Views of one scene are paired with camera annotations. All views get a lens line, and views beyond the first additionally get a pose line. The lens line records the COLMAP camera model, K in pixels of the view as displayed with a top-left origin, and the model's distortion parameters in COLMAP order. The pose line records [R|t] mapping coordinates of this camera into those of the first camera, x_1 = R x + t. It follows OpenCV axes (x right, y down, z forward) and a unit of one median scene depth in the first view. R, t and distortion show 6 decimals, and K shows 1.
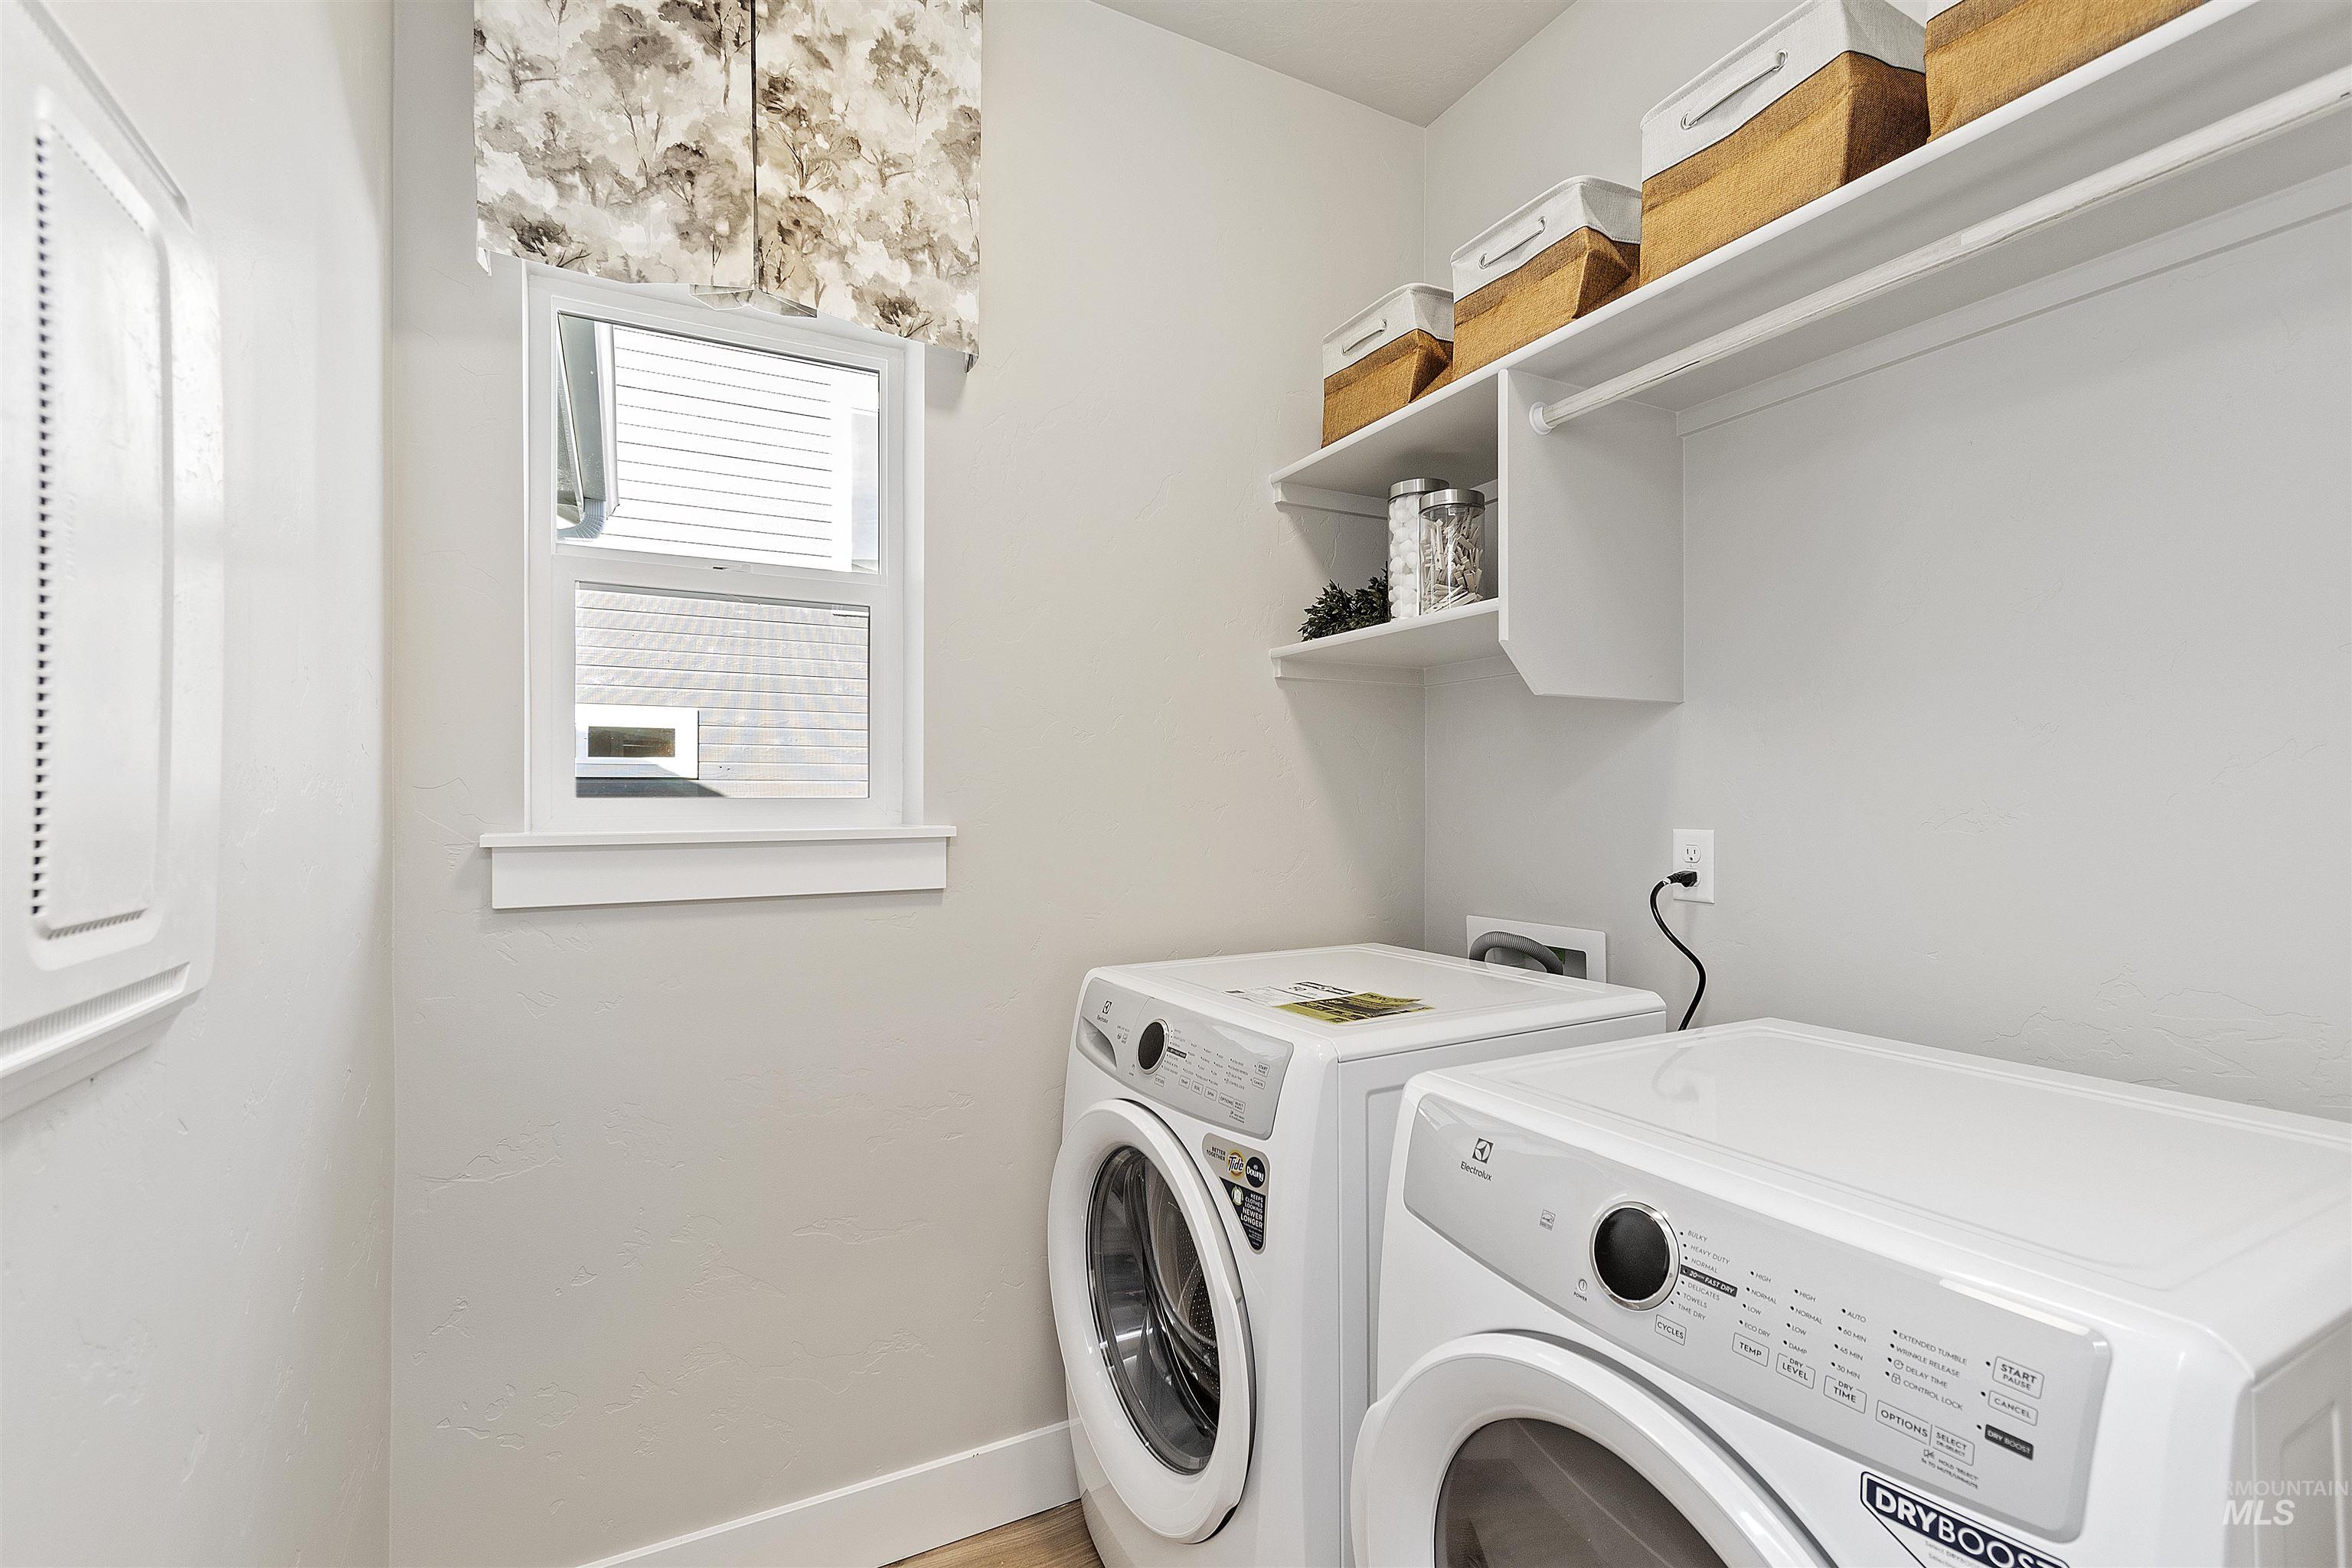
lens RADIAL K [[1038.6, 0, 1178.2], [0, 1038.6, 791.2], [0, 0, 1]] dist [-0.000202, 0.000138]
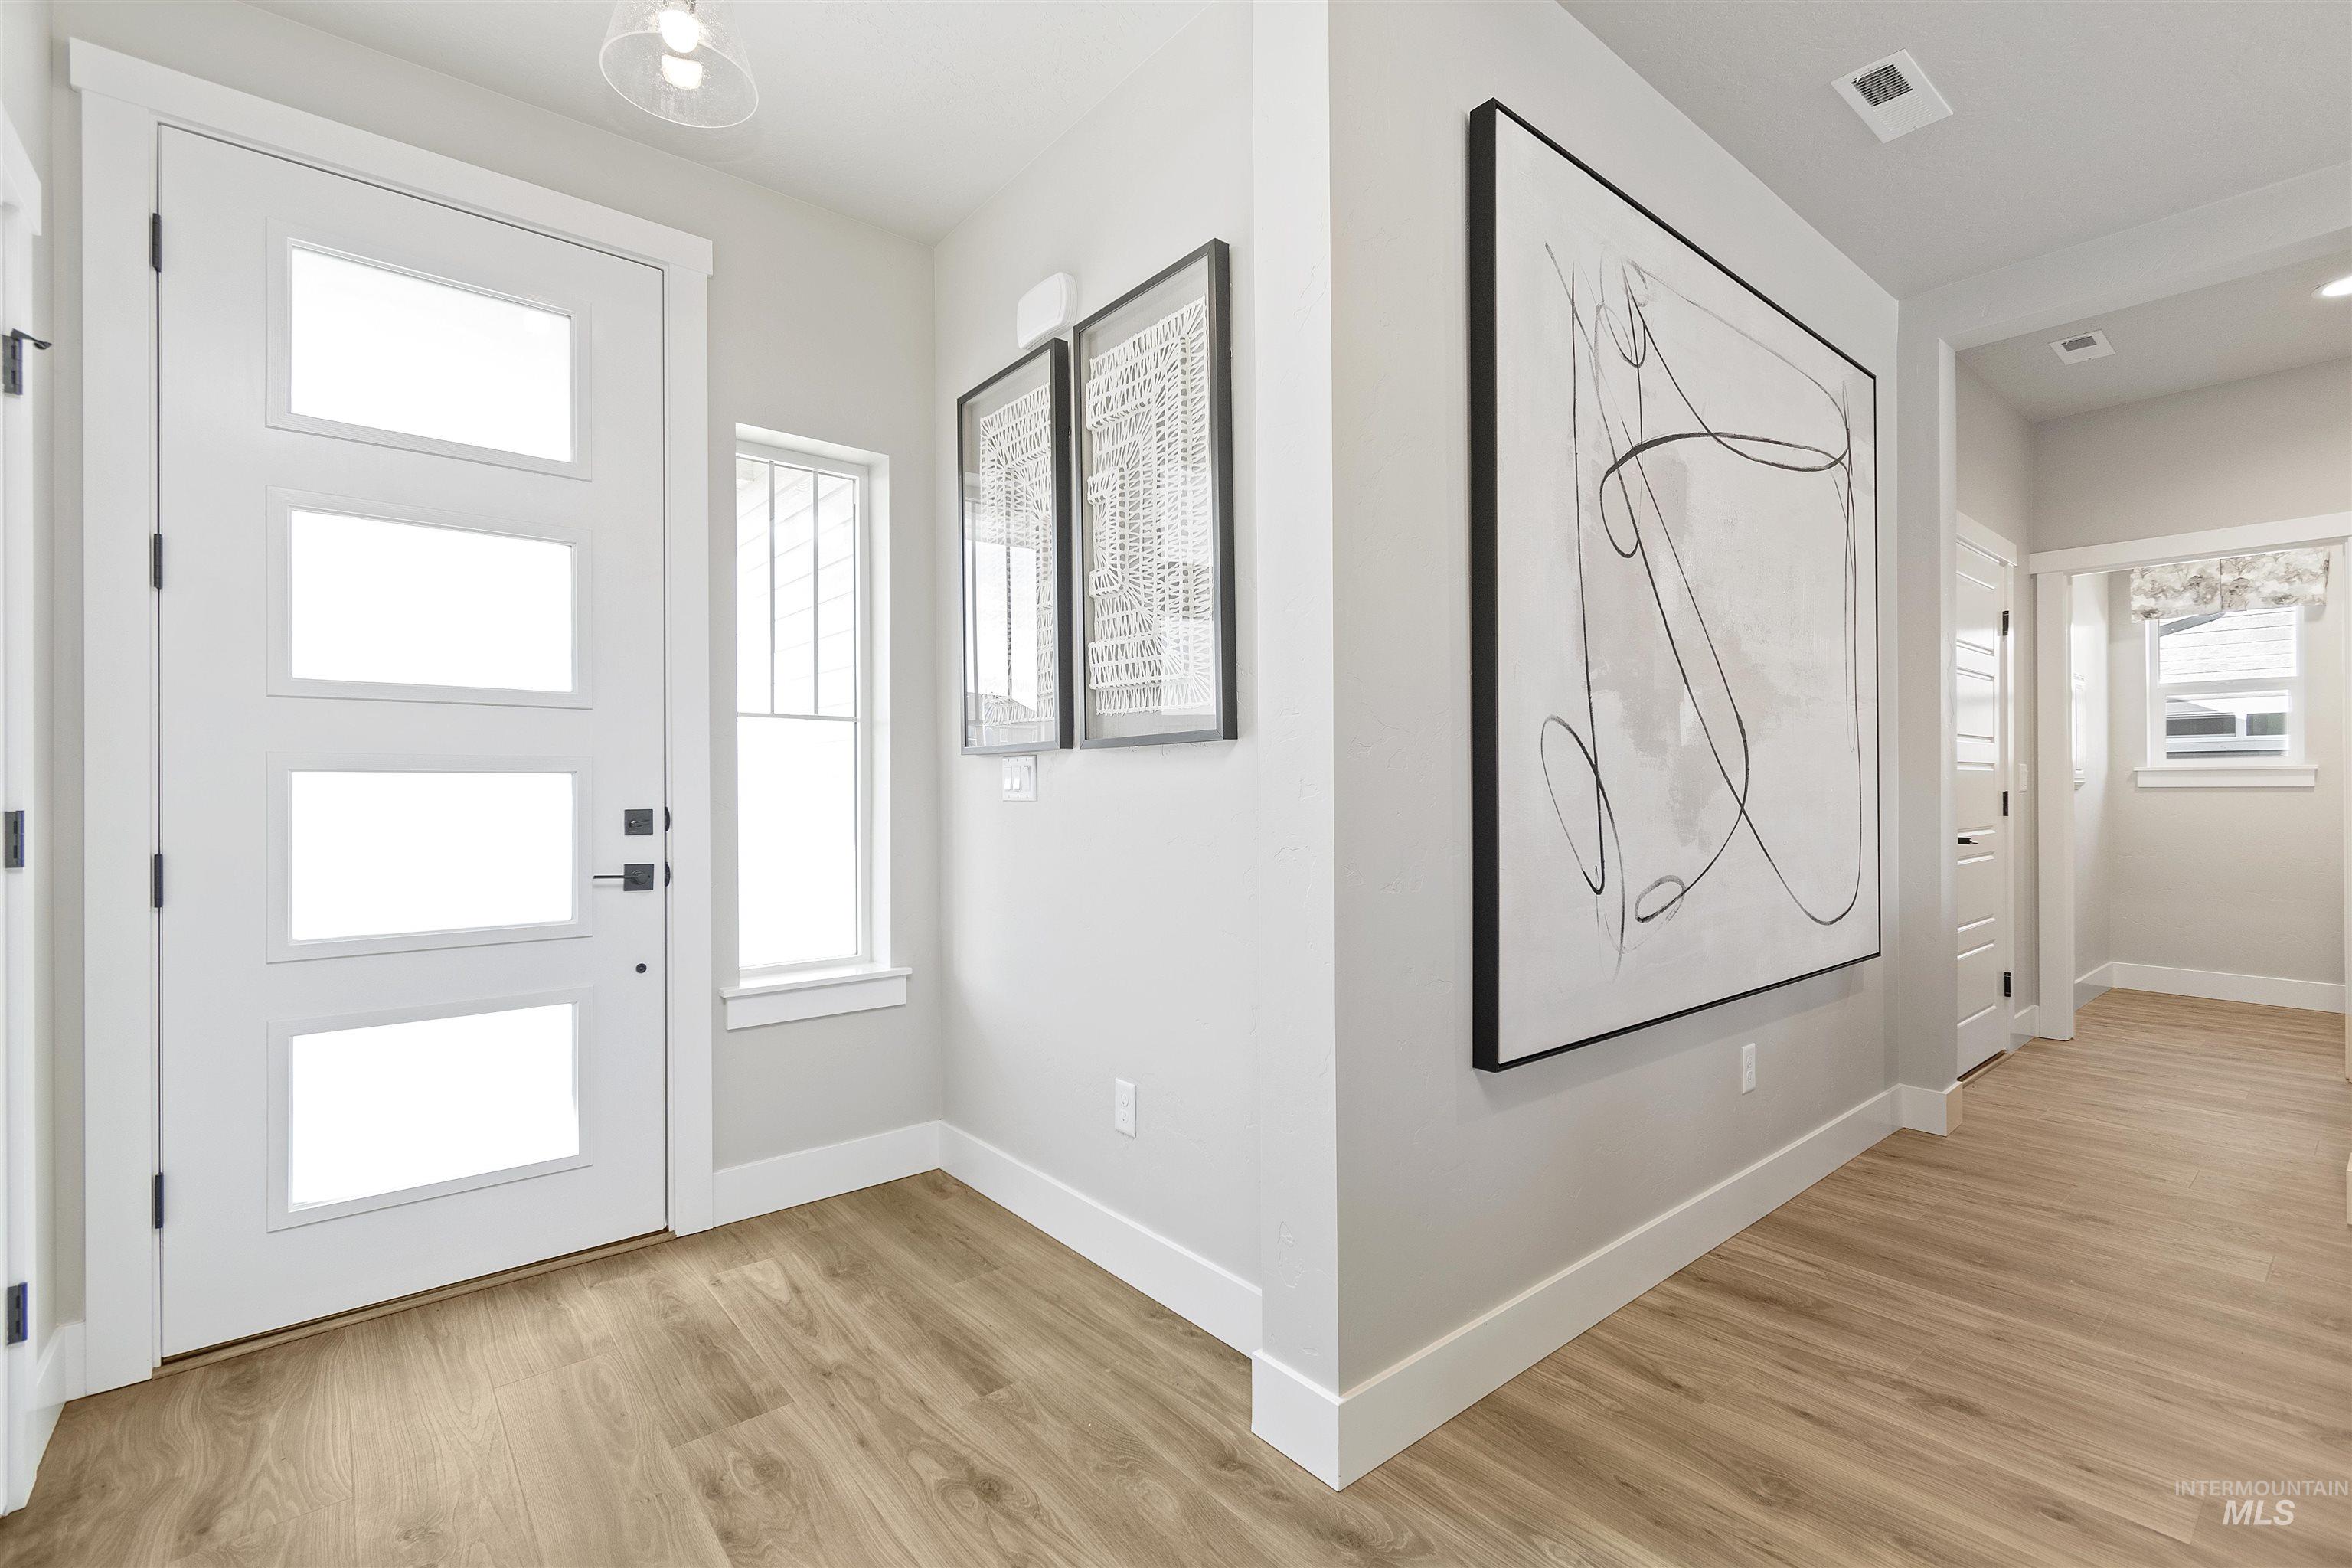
lens RADIAL K [[1038.6, 0, 1178.2], [0, 1038.6, 791.2], [0, 0, 1]] dist [-0.000202, 0.000138]
pose [[0.201564, 0.008837, -0.979435, 2.341703], [0.013681, 0.999836, 0.011836, 0.035080], [0.979380, -0.015786, 0.201410, -3.187712]]
